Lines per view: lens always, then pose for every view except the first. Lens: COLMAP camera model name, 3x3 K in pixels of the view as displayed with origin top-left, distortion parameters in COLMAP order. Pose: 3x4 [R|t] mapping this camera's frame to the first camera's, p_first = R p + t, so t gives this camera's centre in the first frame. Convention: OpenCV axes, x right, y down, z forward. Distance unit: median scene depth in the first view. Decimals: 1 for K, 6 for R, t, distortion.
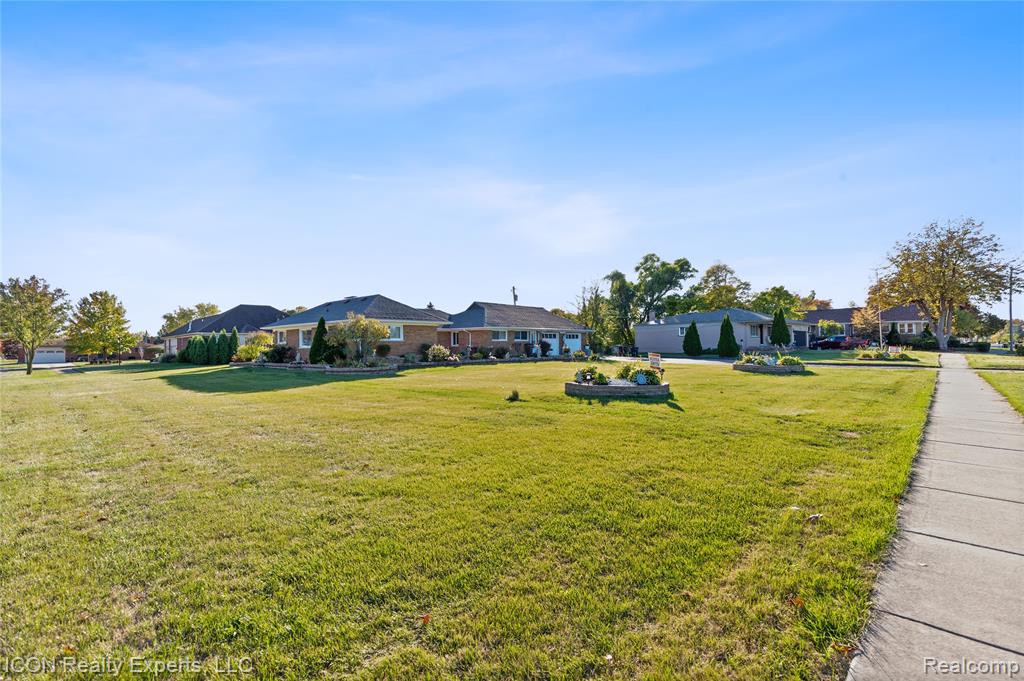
lens RADIAL K [[470.4, 0, 518.2], [0, 470.4, 339.6], [0, 0, 1]] dist [0.004298, -0.000818]
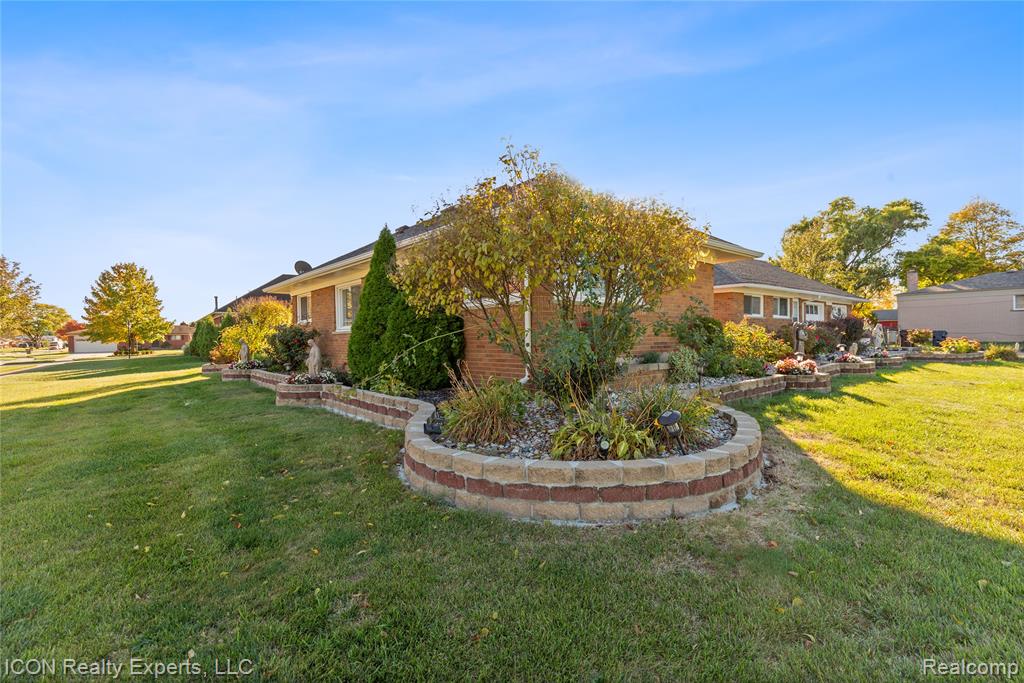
lens RADIAL K [[470.4, 0, 509.6], [0, 470.4, 340.3], [0, 0, 1]] dist [0.004298, -0.000818]
pose [[0.988795, -0.000065, -0.149277, -0.194948], [0.004241, 0.999609, 0.027654, 0.010882], [0.149216, -0.027977, 0.988409, 0.472165]]
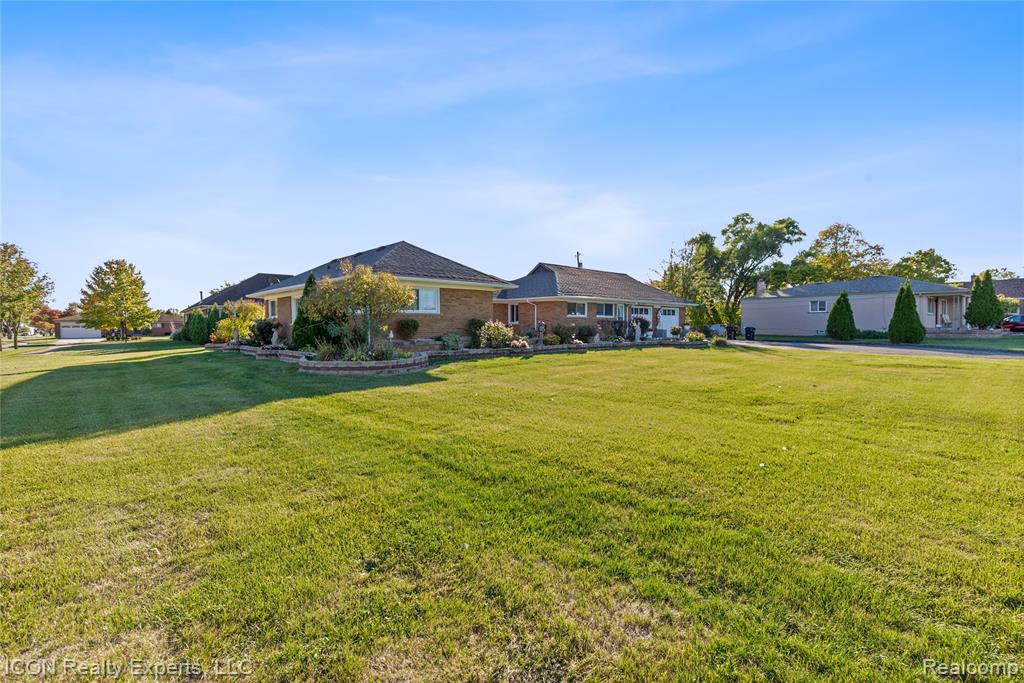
lens RADIAL K [[470.4, 0, 512.2], [0, 470.4, 338.4], [0, 0, 1]] dist [0.004298, -0.000818]
pose [[0.994599, 0.011895, -0.103109, -0.059149], [-0.007570, 0.999079, 0.042229, 0.005371], [0.103516, -0.041221, 0.993773, 0.270623]]
